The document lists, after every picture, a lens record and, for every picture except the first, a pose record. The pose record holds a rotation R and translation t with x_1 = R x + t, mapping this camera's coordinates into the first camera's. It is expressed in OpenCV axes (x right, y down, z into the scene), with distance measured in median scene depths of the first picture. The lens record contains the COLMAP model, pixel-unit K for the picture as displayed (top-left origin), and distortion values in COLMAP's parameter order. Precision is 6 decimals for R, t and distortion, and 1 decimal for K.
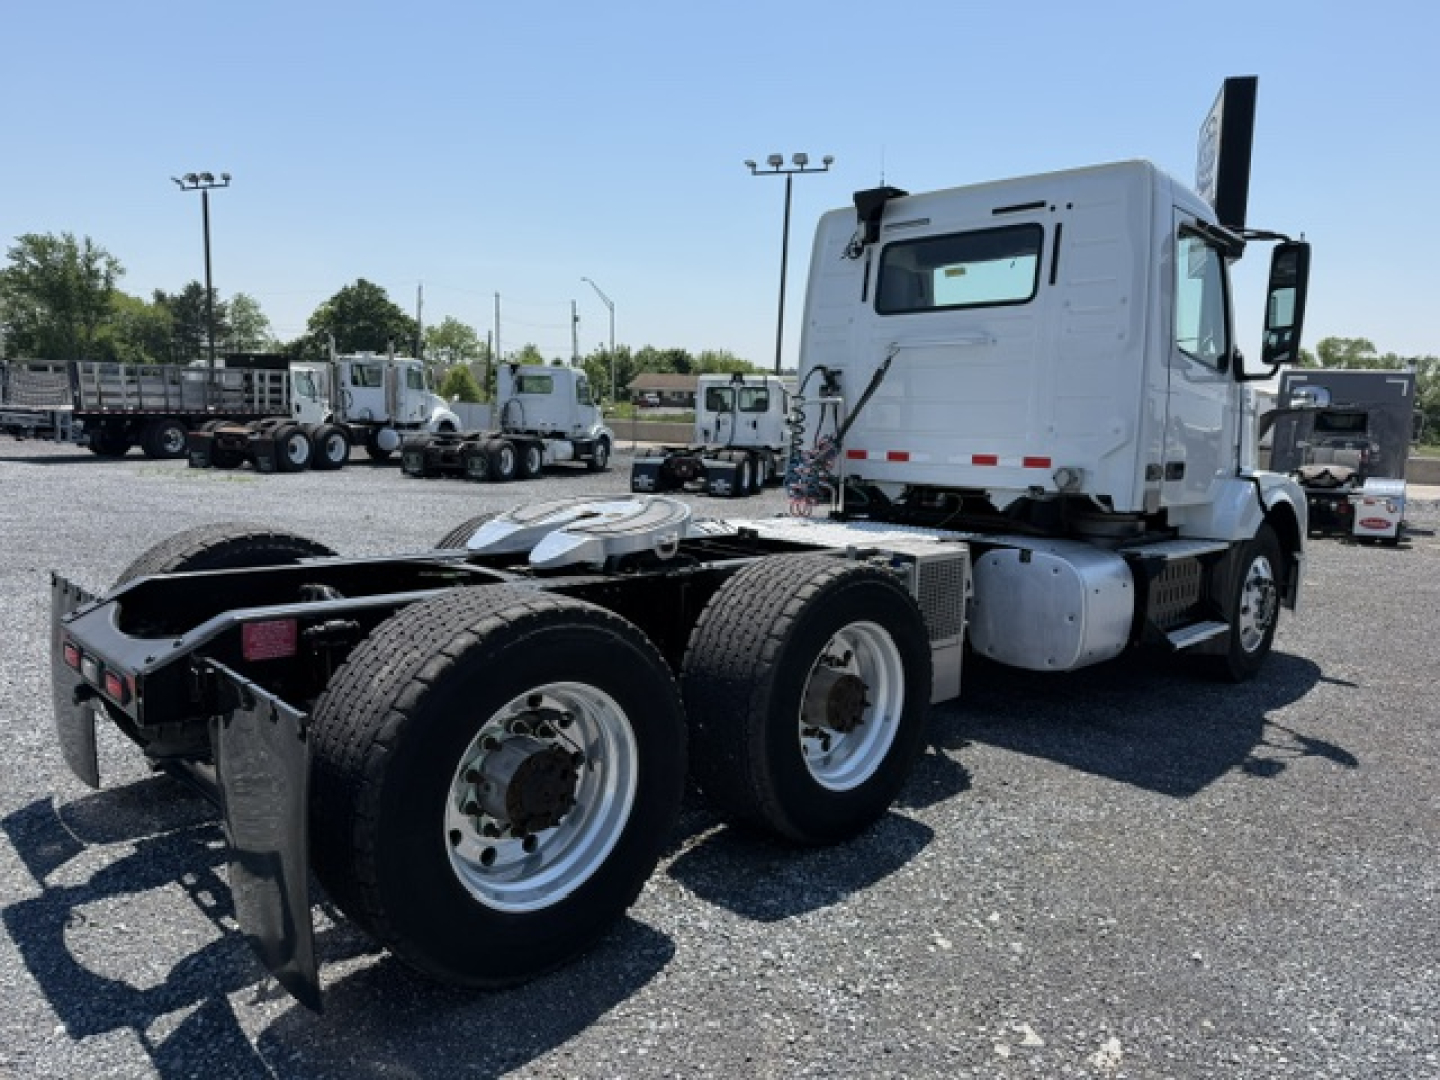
lens RADIAL K [[947.0, 0, 720.0], [0, 947.0, 540.0], [0, 0, 1]] dist [0.001243, 0.002426]
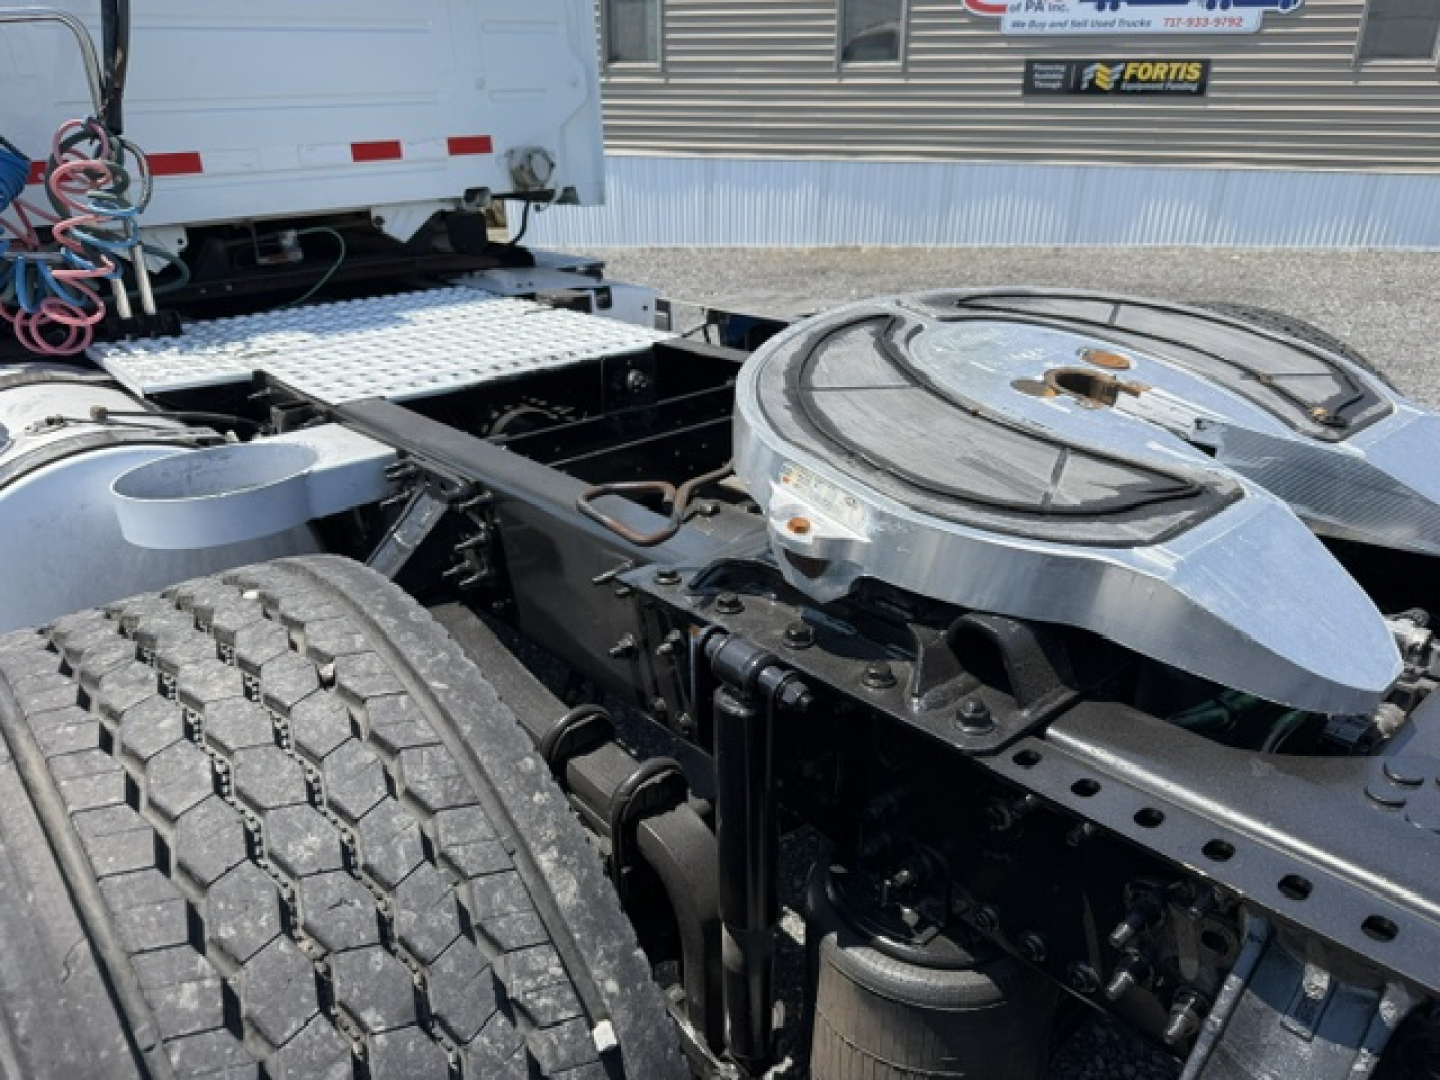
lens RADIAL K [[1073.4, 0, 687.7], [0, 1073.4, 533.0], [0, 0, 1]] dist [-0.019142, -0.007210]
pose [[0.084349, -0.396237, 0.914266, -0.352516], [0.151714, 0.911945, 0.381234, -0.094802], [-0.984819, 0.106550, 0.137036, 0.801309]]
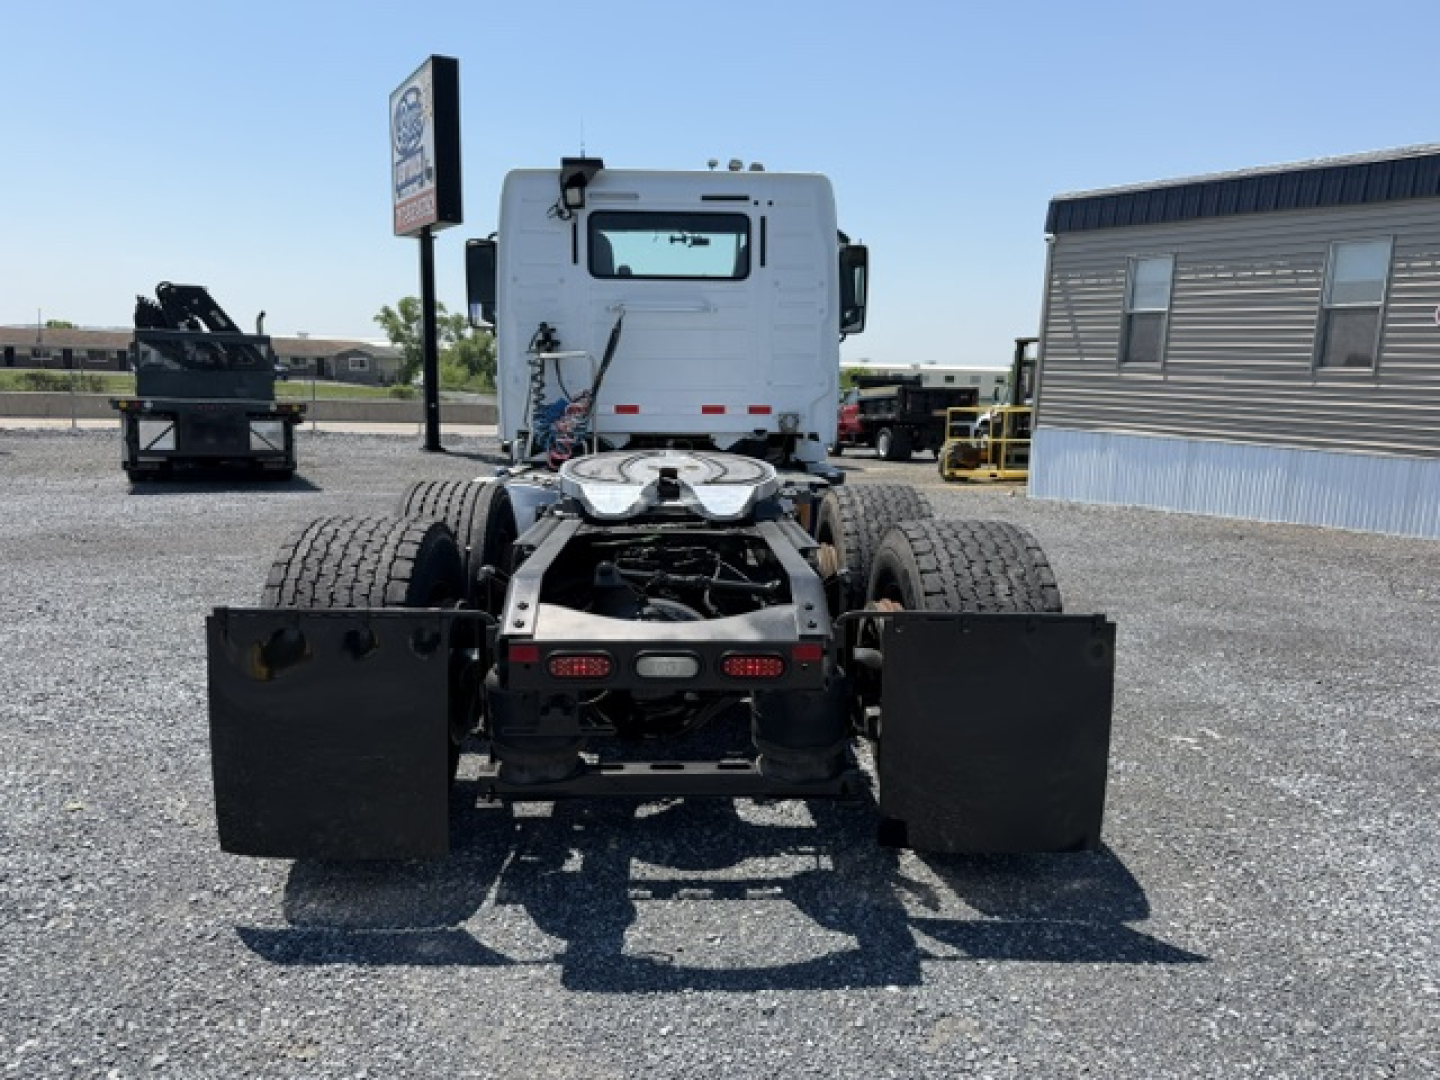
lens RADIAL K [[948.4, 0, 670.7], [0, 948.4, 548.5], [0, 0, 1]] dist [0.048133, -0.048747]
pose [[0.700451, -0.133656, 0.701074, -0.654760], [0.093905, 0.991027, 0.095113, -0.030657], [-0.707496, -0.000787, 0.706717, 0.192750]]
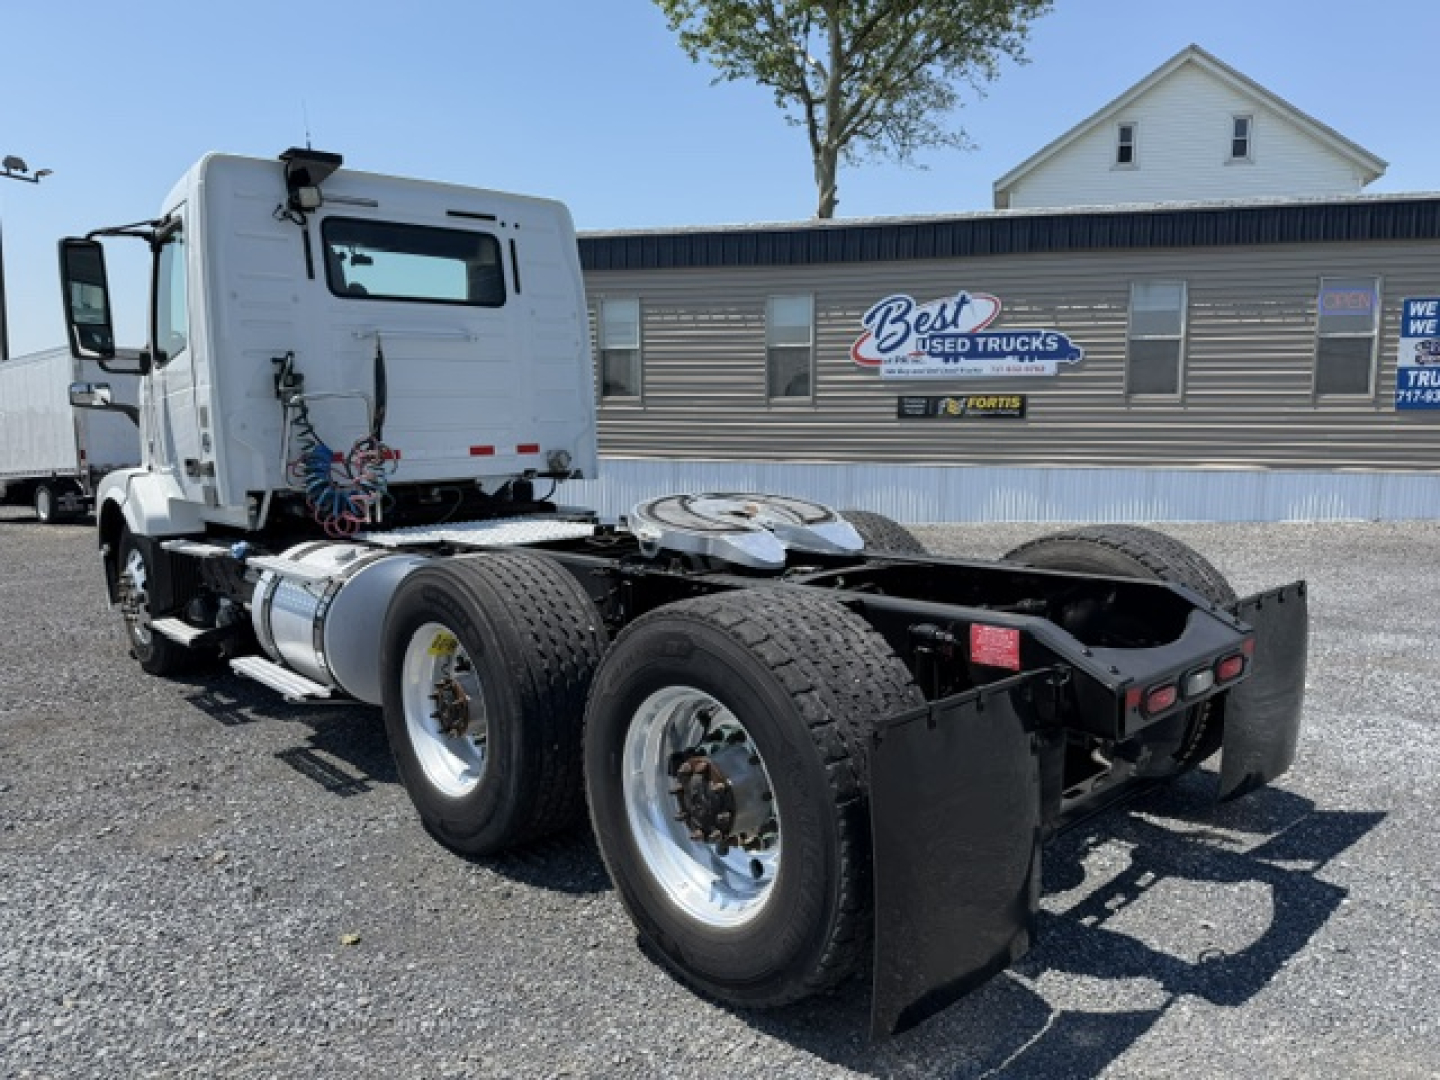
lens RADIAL K [[1016.7, 0, 664.8], [0, 1016.7, 537.3], [0, 0, 1]] dist [-0.005608, -0.001194]
pose [[0.092715, -0.139476, 0.985875, -0.864866], [0.151595, 0.980575, 0.124469, -0.104092], [-0.984085, 0.137914, 0.112058, 0.715549]]
